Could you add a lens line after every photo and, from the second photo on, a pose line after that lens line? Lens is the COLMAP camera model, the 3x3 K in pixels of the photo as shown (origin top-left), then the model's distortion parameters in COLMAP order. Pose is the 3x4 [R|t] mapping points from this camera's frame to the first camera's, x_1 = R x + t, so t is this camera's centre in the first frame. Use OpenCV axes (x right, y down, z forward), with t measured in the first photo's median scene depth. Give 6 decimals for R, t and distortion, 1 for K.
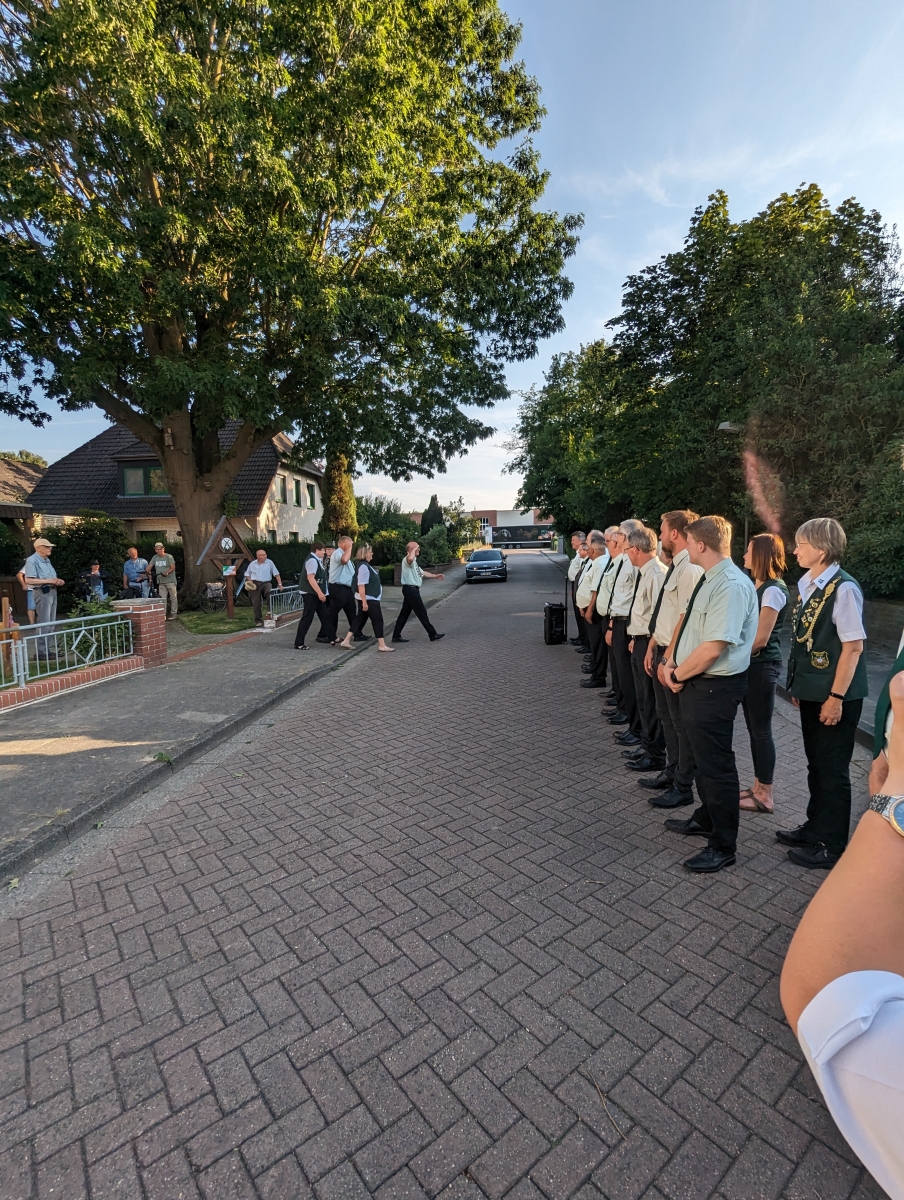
lens RADIAL K [[570.9, 0, 452.0], [0, 570.9, 600.0], [0, 0, 1]] dist [0.008687, -0.000733]
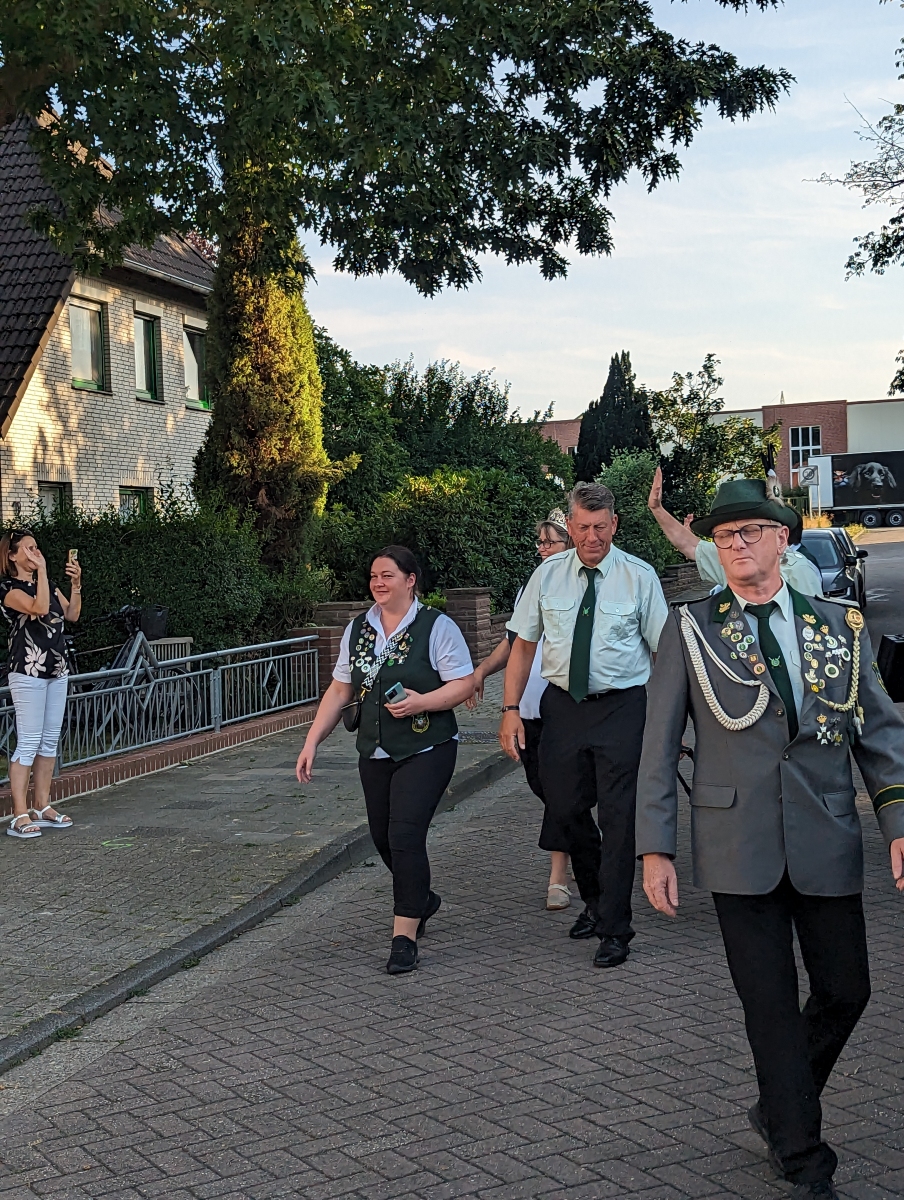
lens RADIAL K [[1765.8, 0, 444.0], [0, 1765.8, 592.7], [0, 0, 1]] dist [0.188659, -0.791616]
pose [[0.988590, -0.015192, -0.149863, 0.045862], [0.006936, 0.998437, -0.055459, -0.019087], [0.150471, 0.053787, 0.987150, 0.197270]]
